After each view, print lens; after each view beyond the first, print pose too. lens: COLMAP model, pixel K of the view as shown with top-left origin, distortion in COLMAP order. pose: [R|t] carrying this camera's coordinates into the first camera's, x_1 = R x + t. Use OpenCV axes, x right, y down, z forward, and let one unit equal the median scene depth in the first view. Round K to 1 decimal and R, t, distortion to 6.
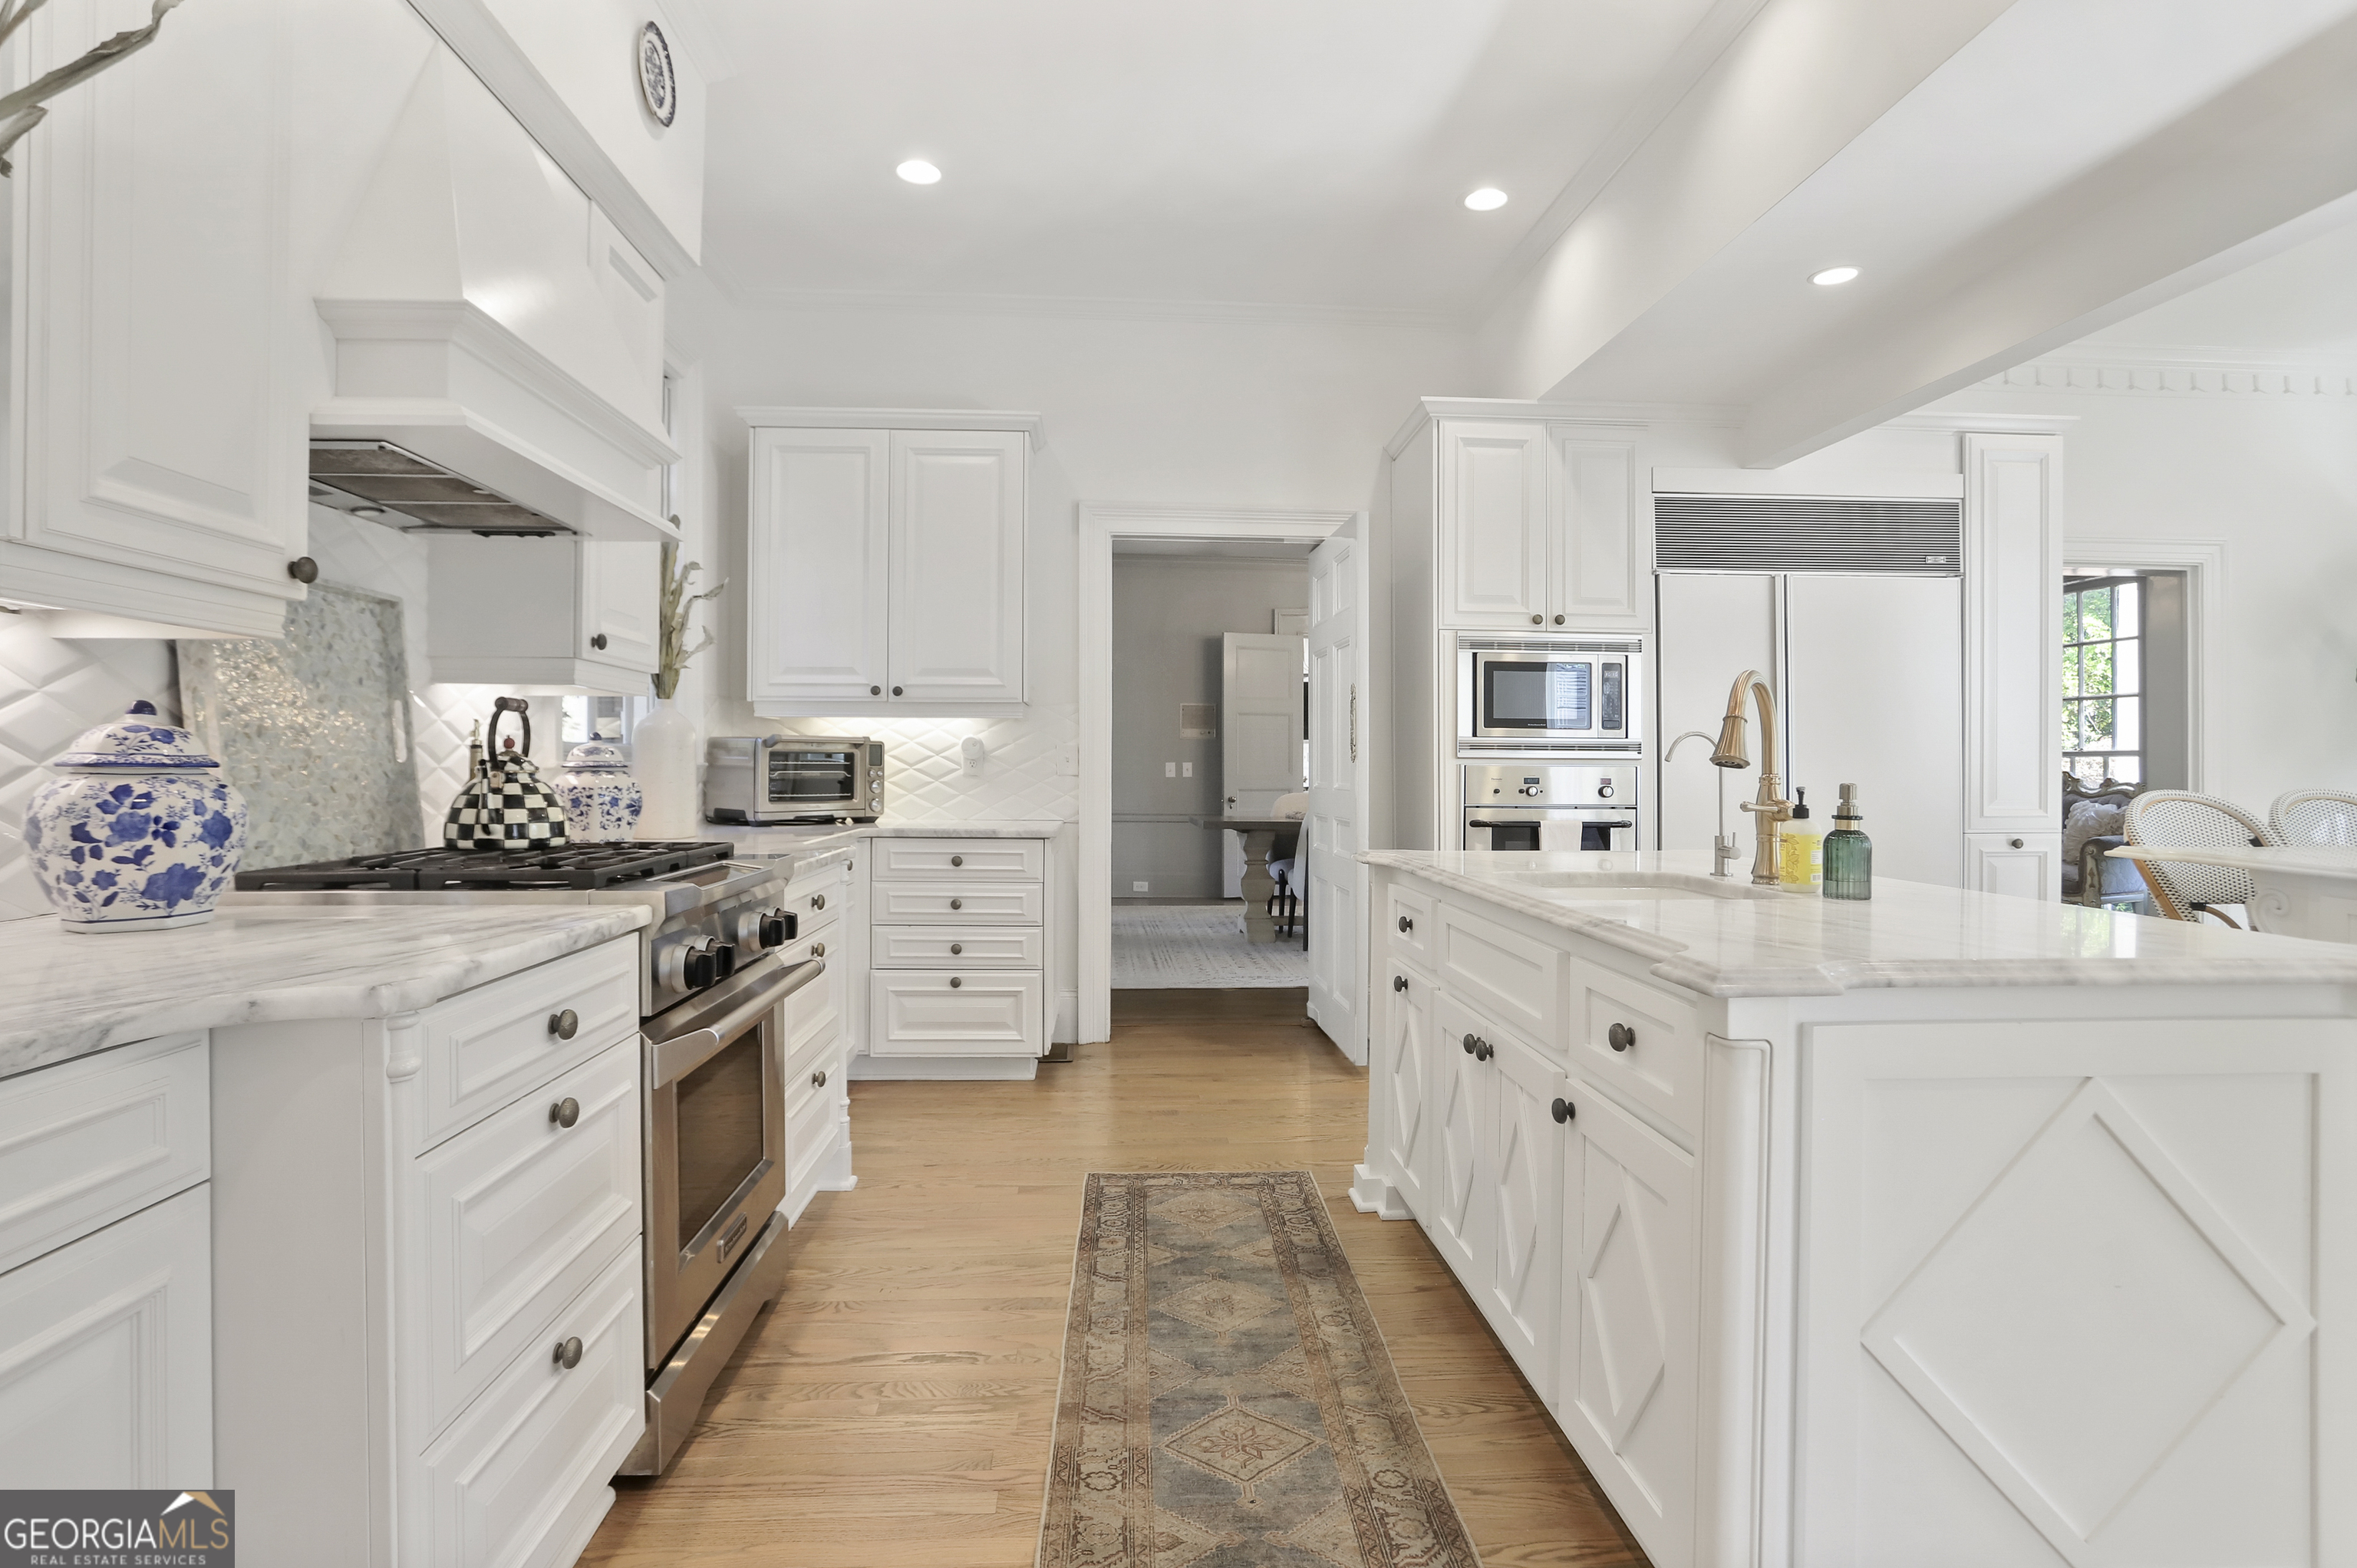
lens RADIAL K [[1167.4, 0, 1205.1], [0, 1167.4, 761.0], [0, 0, 1]] dist [-0.055192, 0.032785]
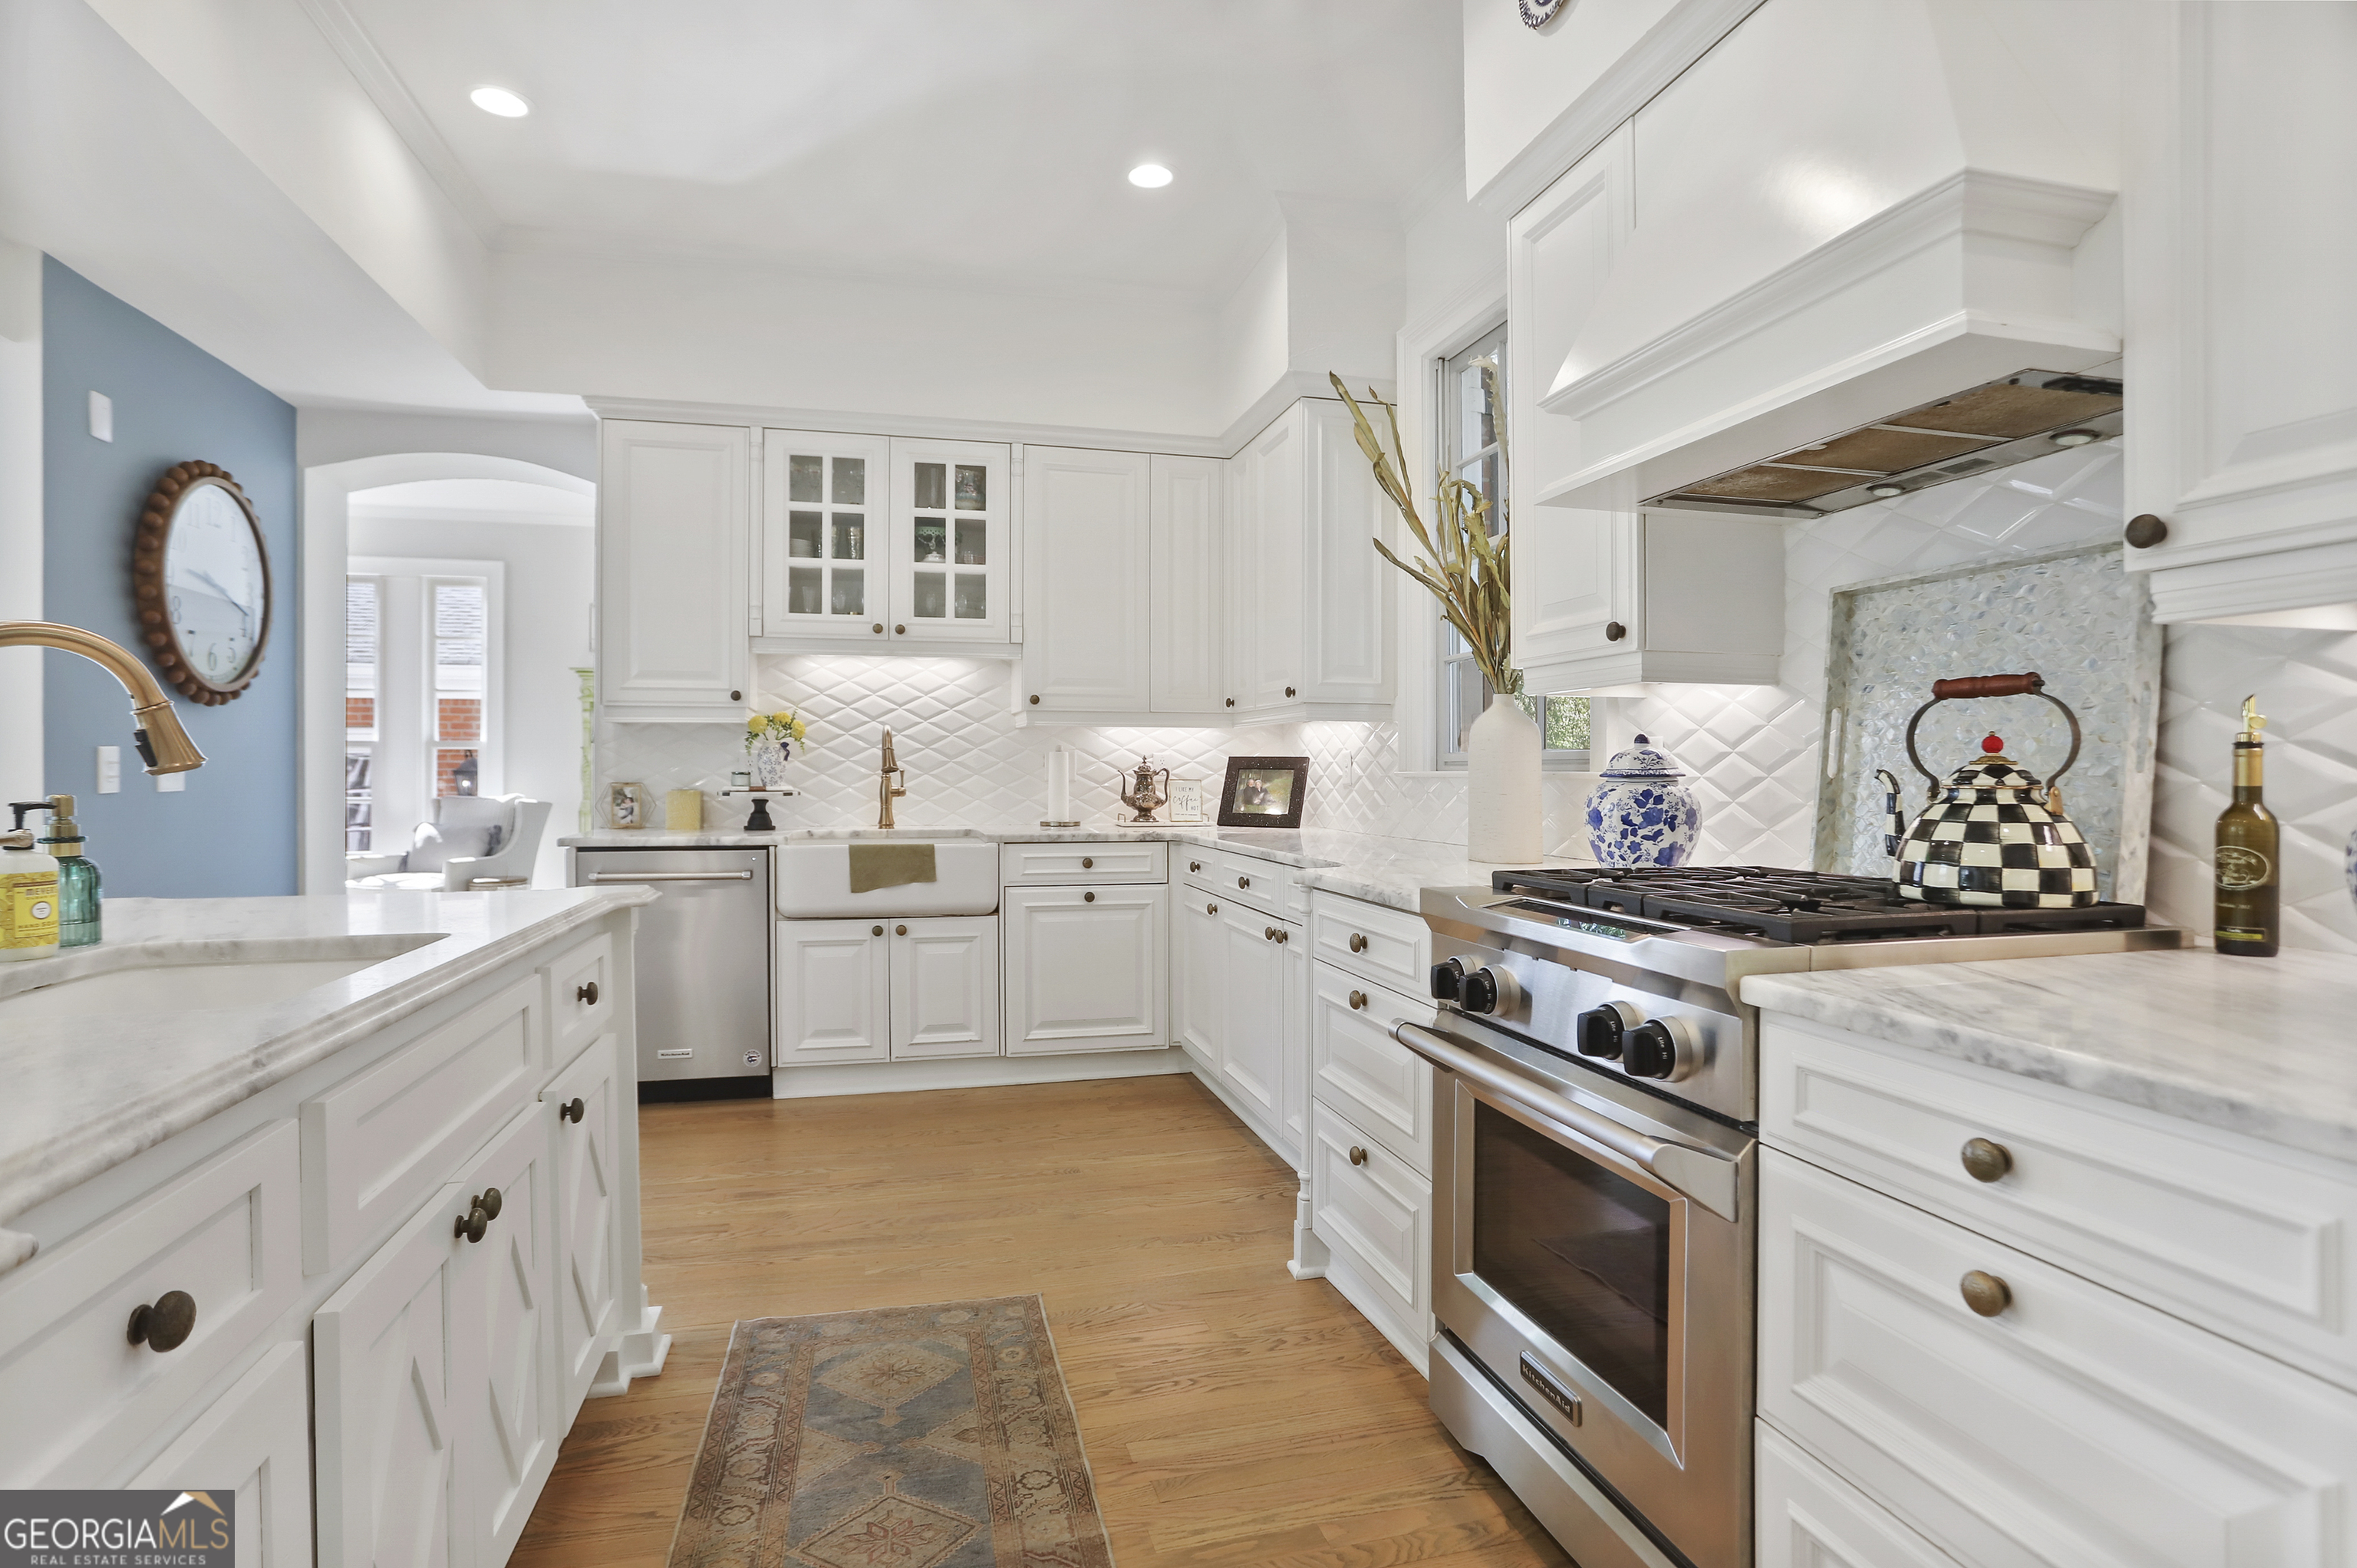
lens RADIAL K [[1167.4, 0, 1205.1], [0, 1167.4, 761.0], [0, 0, 1]] dist [-0.055192, 0.032785]
pose [[-0.981879, -0.002431, -0.189494, -0.027193], [0.000118, 0.999910, -0.013439, 0.002506], [0.189509, -0.013218, -0.981790, 1.297000]]
